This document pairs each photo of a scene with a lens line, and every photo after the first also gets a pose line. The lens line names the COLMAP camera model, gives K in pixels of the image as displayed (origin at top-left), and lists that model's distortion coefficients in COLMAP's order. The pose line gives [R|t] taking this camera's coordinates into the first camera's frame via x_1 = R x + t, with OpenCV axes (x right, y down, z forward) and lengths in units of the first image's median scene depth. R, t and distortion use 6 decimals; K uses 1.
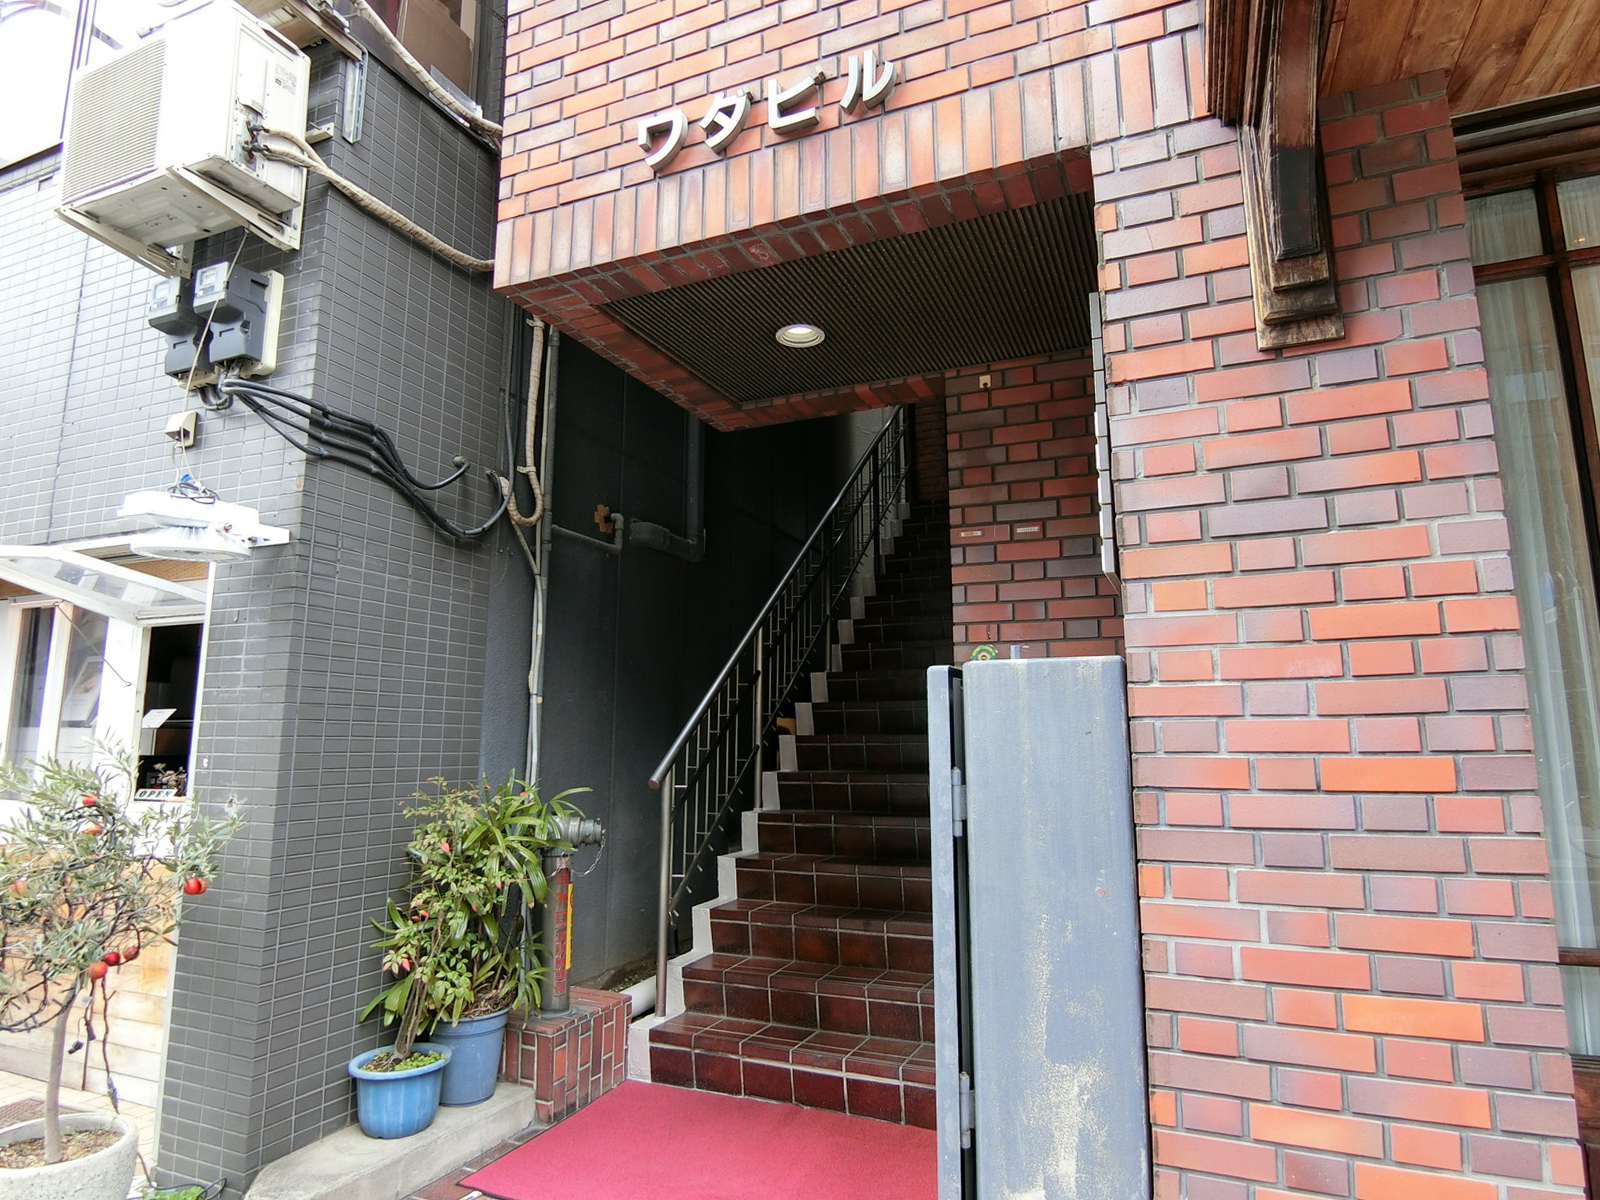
lens RADIAL K [[965.8, 0, 786.2], [0, 965.8, 589.0], [0, 0, 1]] dist [0.001870, -0.009450]
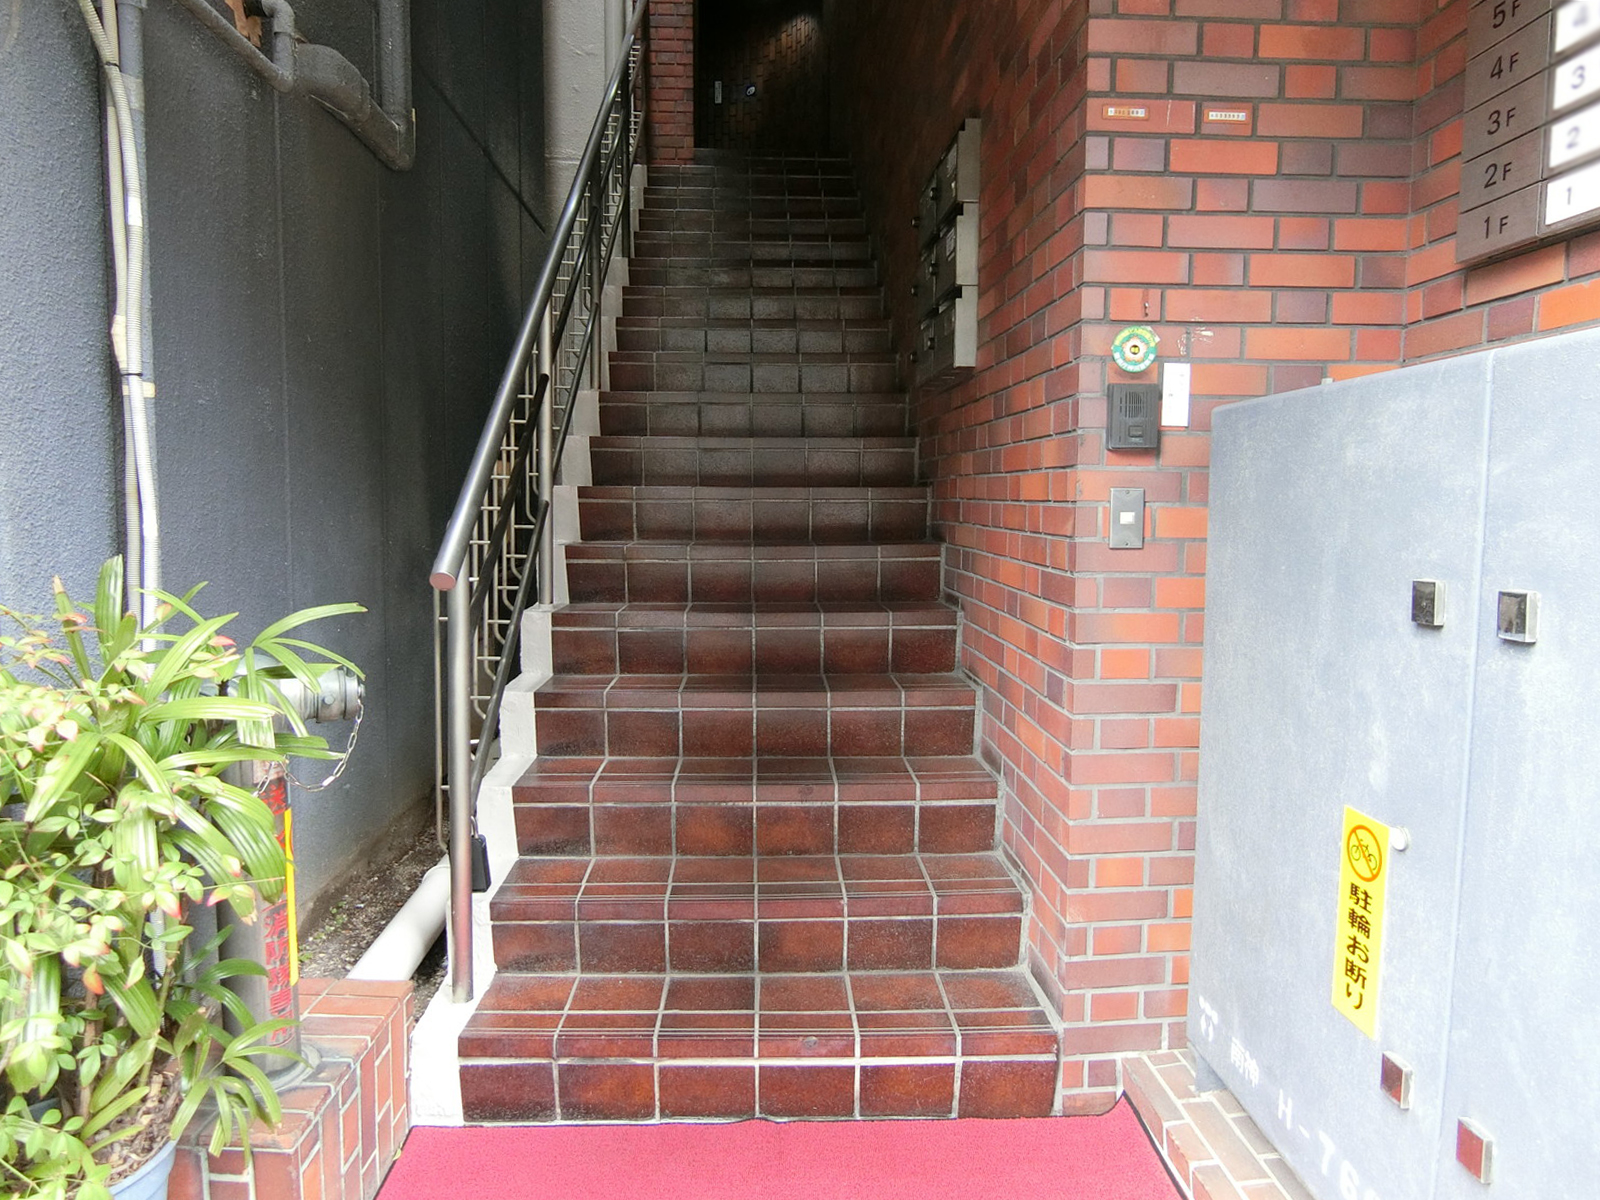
lens RADIAL K [[965.8, 0, 786.2], [0, 965.8, 589.0], [0, 0, 1]] dist [0.001870, -0.009450]
pose [[0.893109, -0.033849, 0.448564, -0.254682], [-0.079300, 0.969702, 0.231063, 0.102589], [-0.442795, -0.241936, 0.863365, 0.641639]]
